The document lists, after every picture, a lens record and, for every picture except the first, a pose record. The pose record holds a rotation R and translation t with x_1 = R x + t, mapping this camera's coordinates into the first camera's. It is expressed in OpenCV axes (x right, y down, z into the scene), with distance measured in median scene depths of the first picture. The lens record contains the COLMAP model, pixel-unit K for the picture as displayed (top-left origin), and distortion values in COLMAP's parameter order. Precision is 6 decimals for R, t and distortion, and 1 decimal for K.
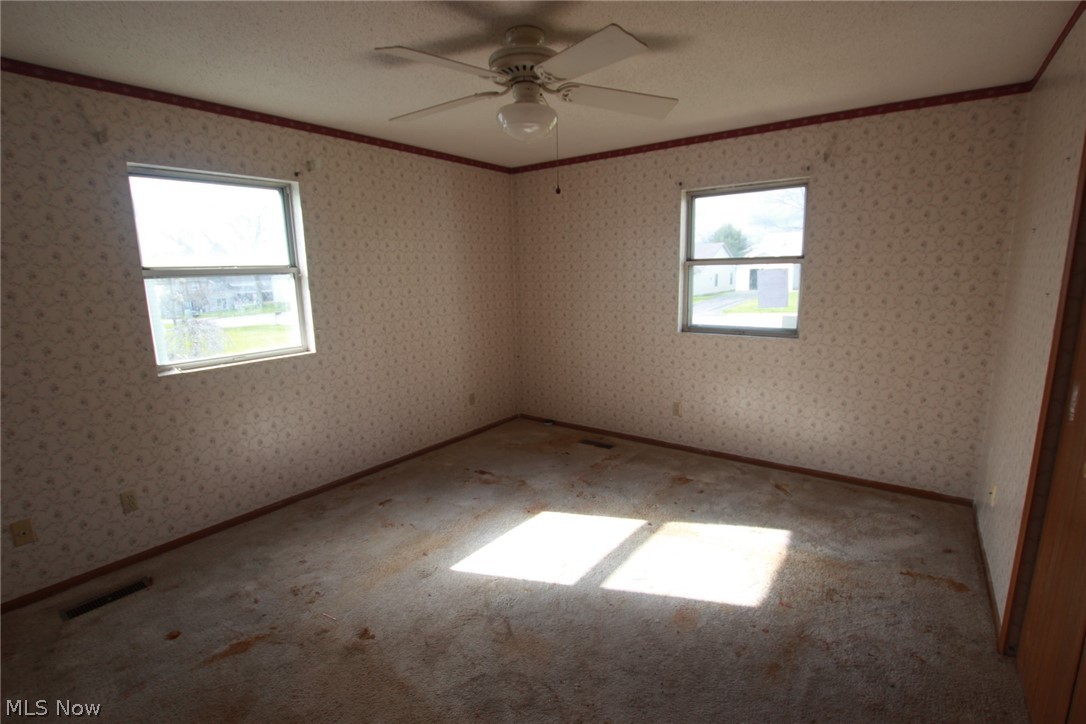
lens RADIAL K [[502.8, 0, 547.9], [0, 502.8, 365.0], [0, 0, 1]] dist [-0.032481, 0.006075]
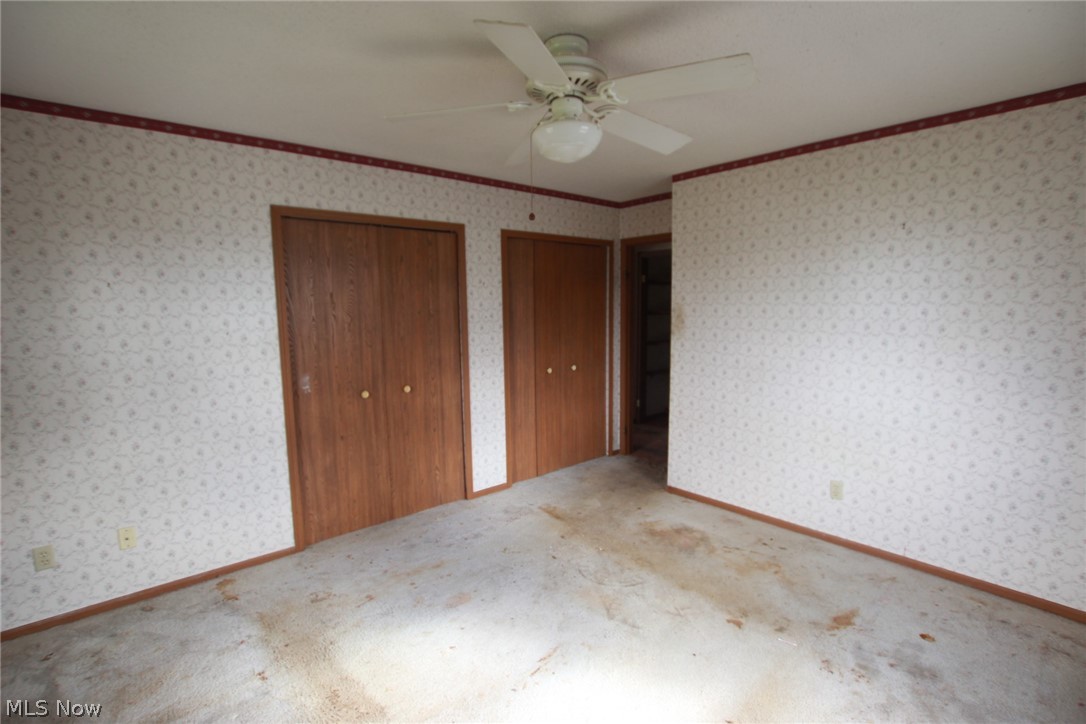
lens RADIAL K [[502.8, 0, 547.9], [0, 502.8, 365.0], [0, 0, 1]] dist [-0.032481, 0.006075]
pose [[-0.975681, 0.013260, 0.218794, -0.125089], [0.077757, 0.954191, 0.288918, -0.226590], [-0.204940, 0.298905, -0.932017, 1.221988]]
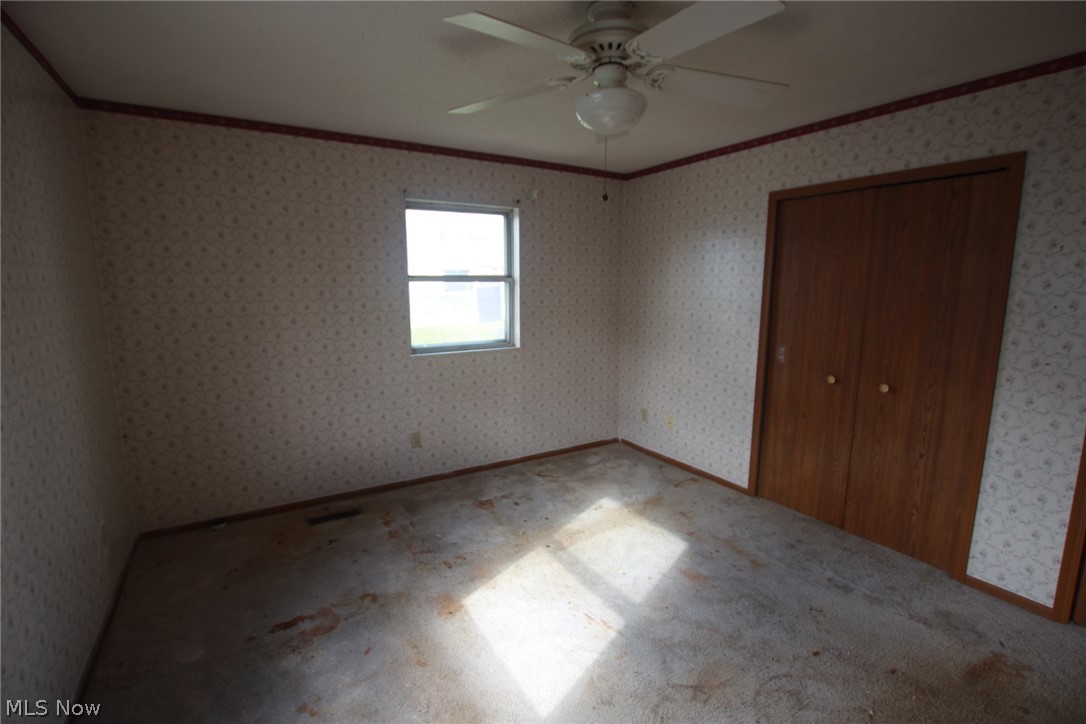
lens RADIAL K [[502.8, 0, 547.9], [0, 502.8, 365.0], [0, 0, 1]] dist [-0.032481, 0.006075]
pose [[0.369354, -0.128325, 0.920386, -0.574862], [0.161425, 0.984222, 0.072445, -0.088734], [-0.915161, 0.121815, 0.384241, 0.514804]]
